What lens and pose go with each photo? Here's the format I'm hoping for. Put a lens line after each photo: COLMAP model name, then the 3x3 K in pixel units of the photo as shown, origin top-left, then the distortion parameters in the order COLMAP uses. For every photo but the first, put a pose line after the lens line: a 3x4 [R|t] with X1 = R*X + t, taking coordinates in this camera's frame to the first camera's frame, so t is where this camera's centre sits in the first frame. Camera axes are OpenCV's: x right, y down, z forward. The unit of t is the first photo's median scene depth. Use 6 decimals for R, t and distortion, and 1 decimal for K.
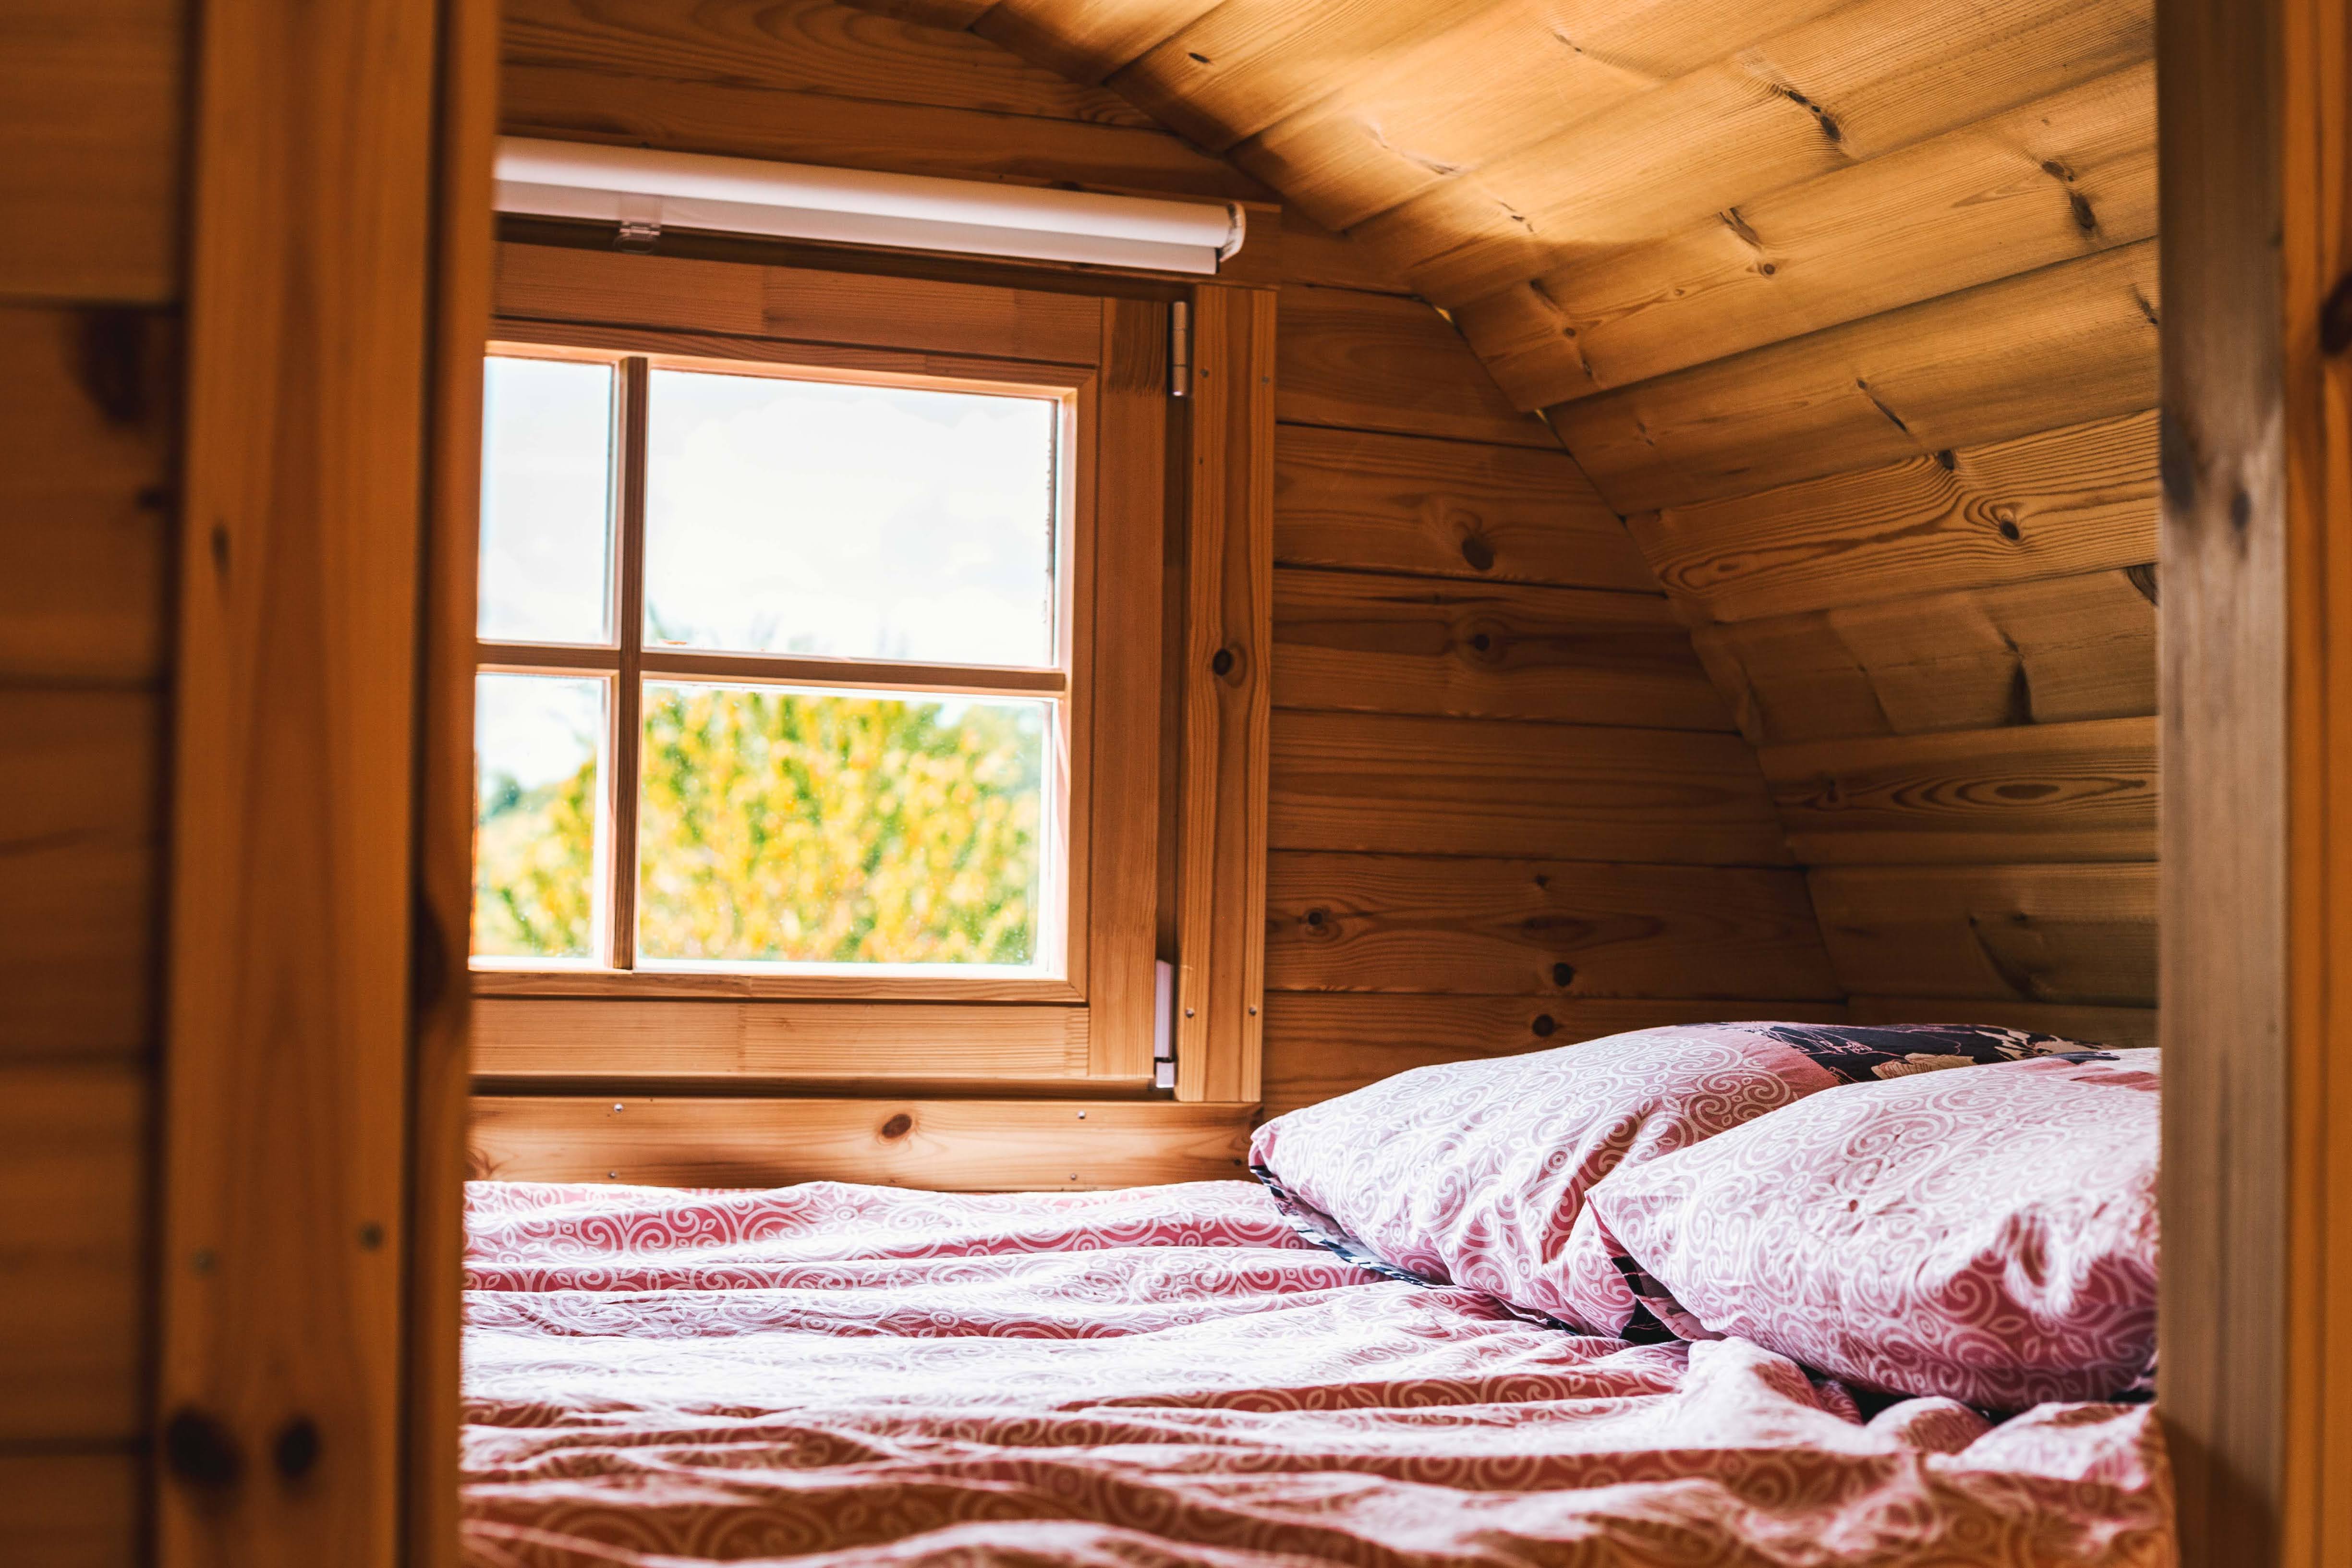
lens RADIAL K [[3442.0, 0, 1175.6], [0, 3442.0, 785.8], [0, 0, 1]] dist [0.017475, 0.000000]
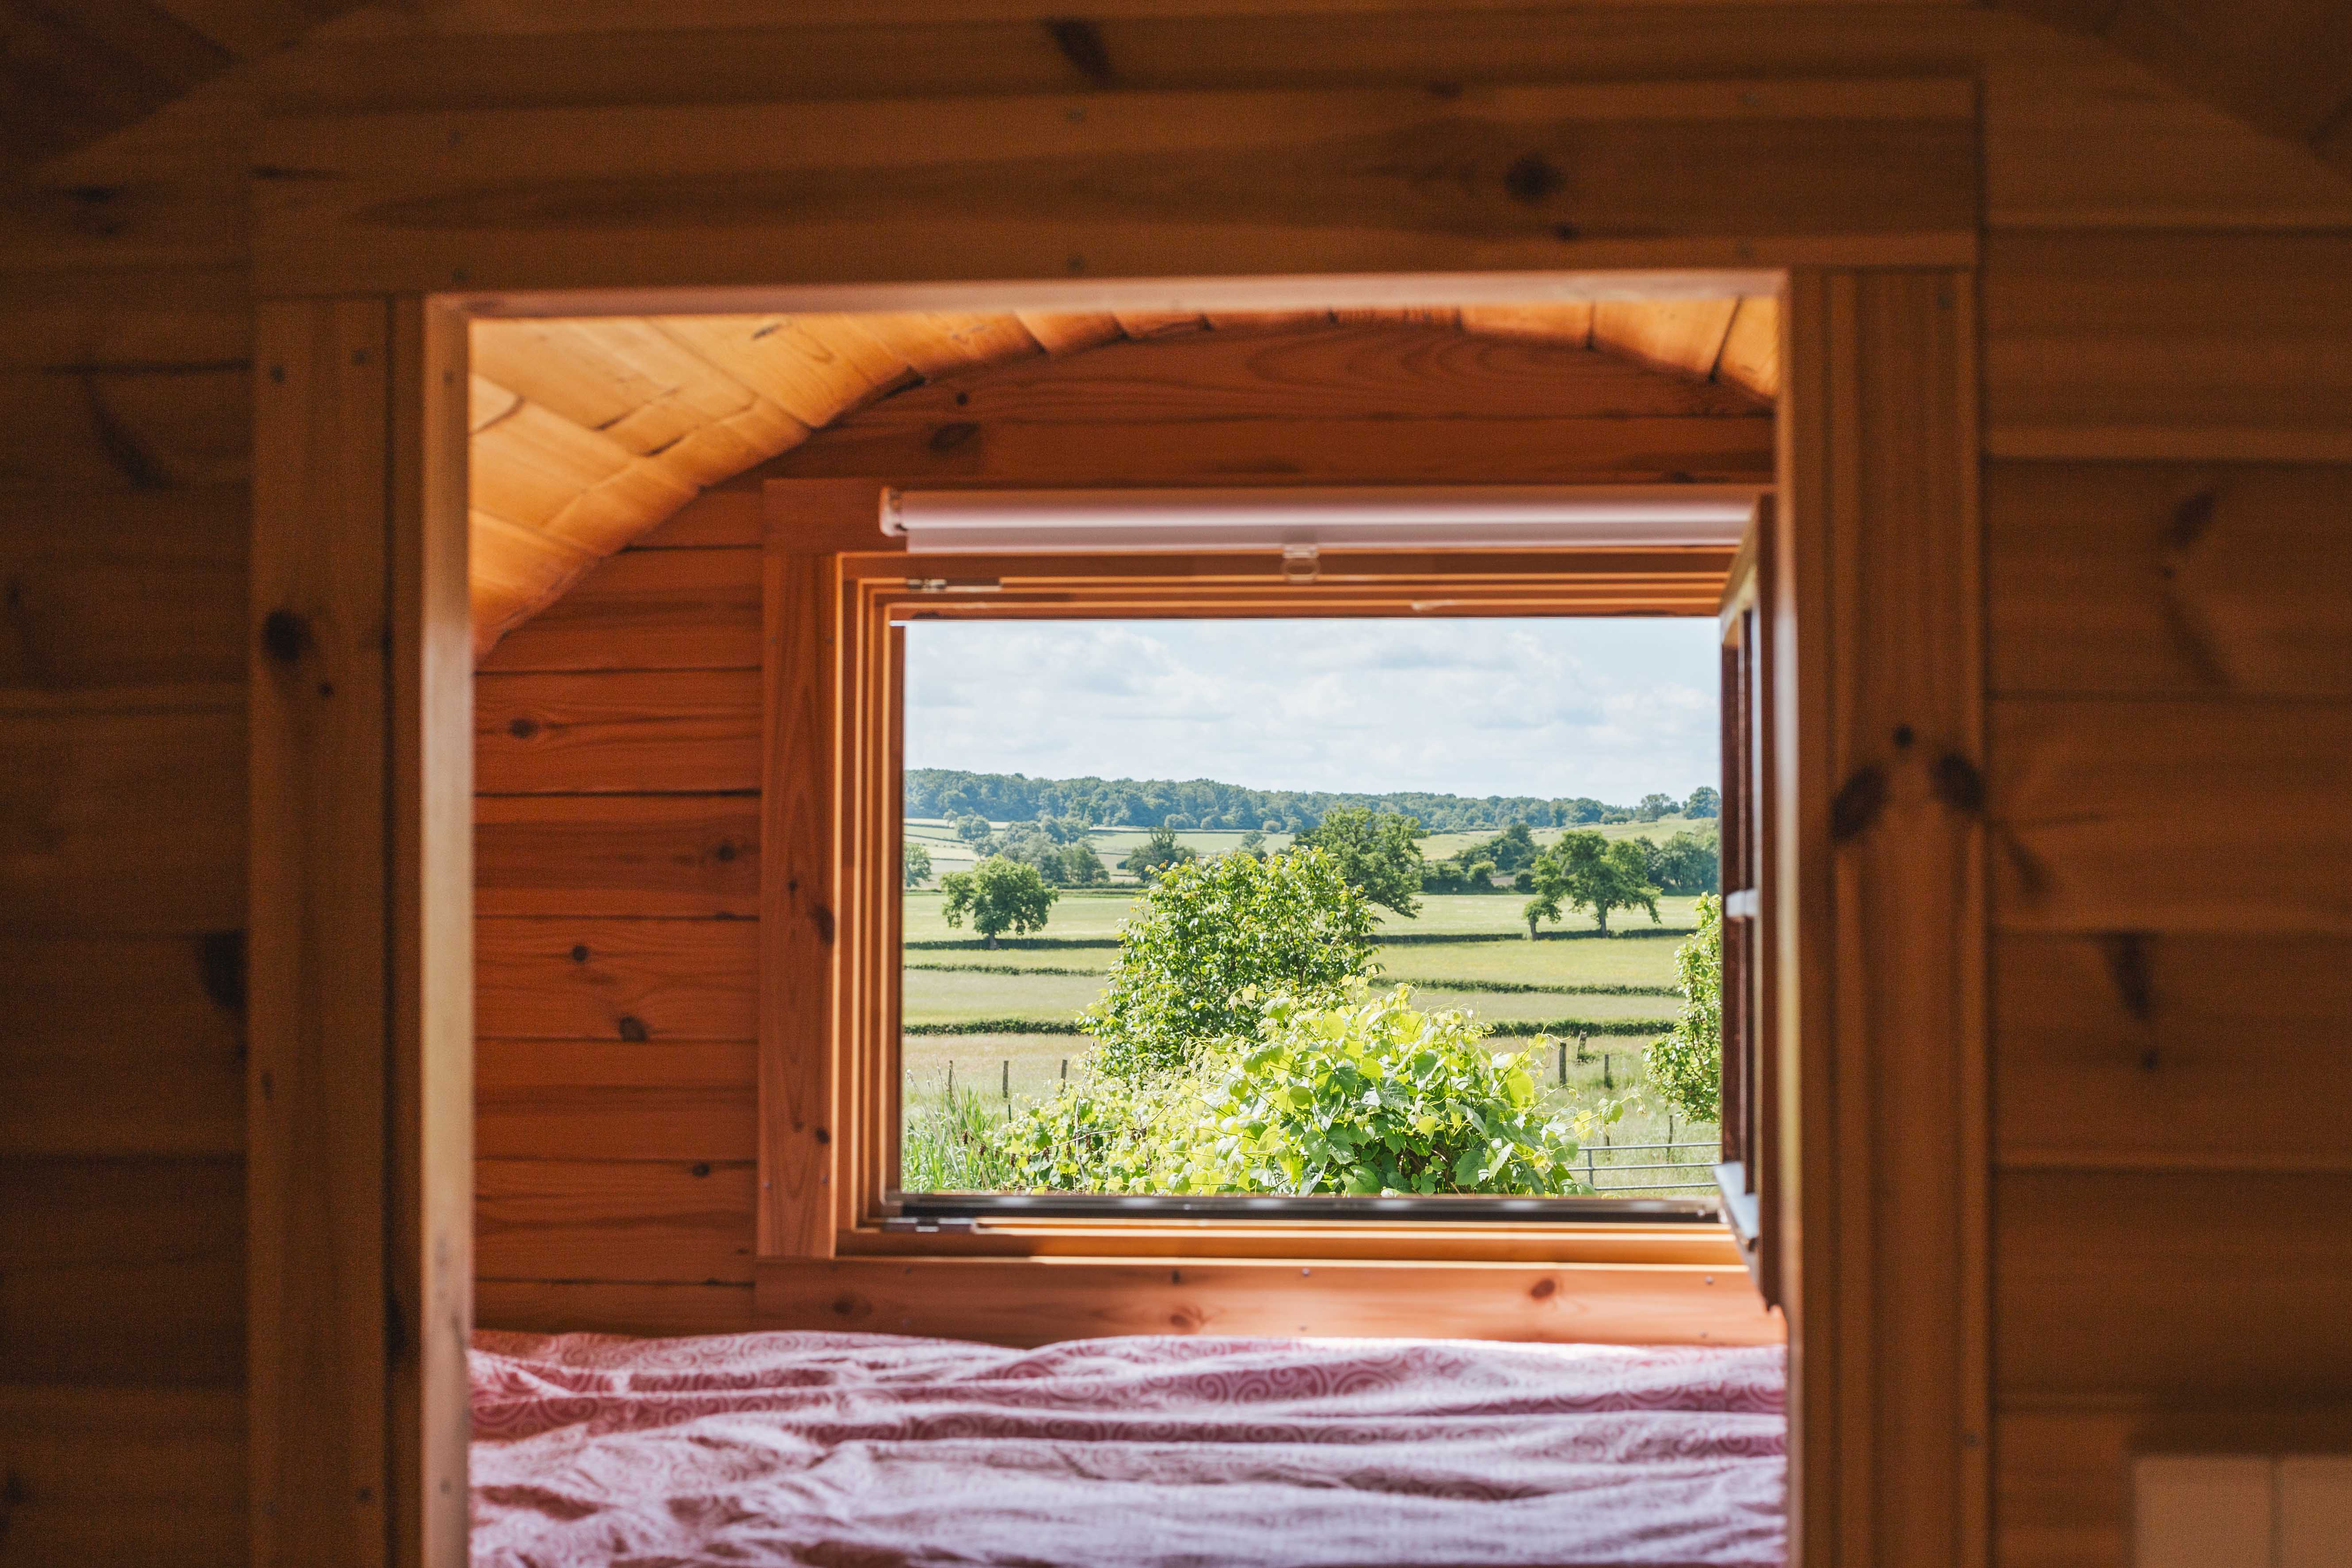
lens RADIAL K [[3441.8, 0, 1177.8], [0, 3441.8, 785.9], [0, 0, 1]] dist [0.017475, 0.000000]
pose [[0.909122, -0.037608, -0.414830, 0.350945], [0.036305, 0.999280, -0.011029, -0.075850], [0.414946, -0.005033, 0.909832, -0.147735]]
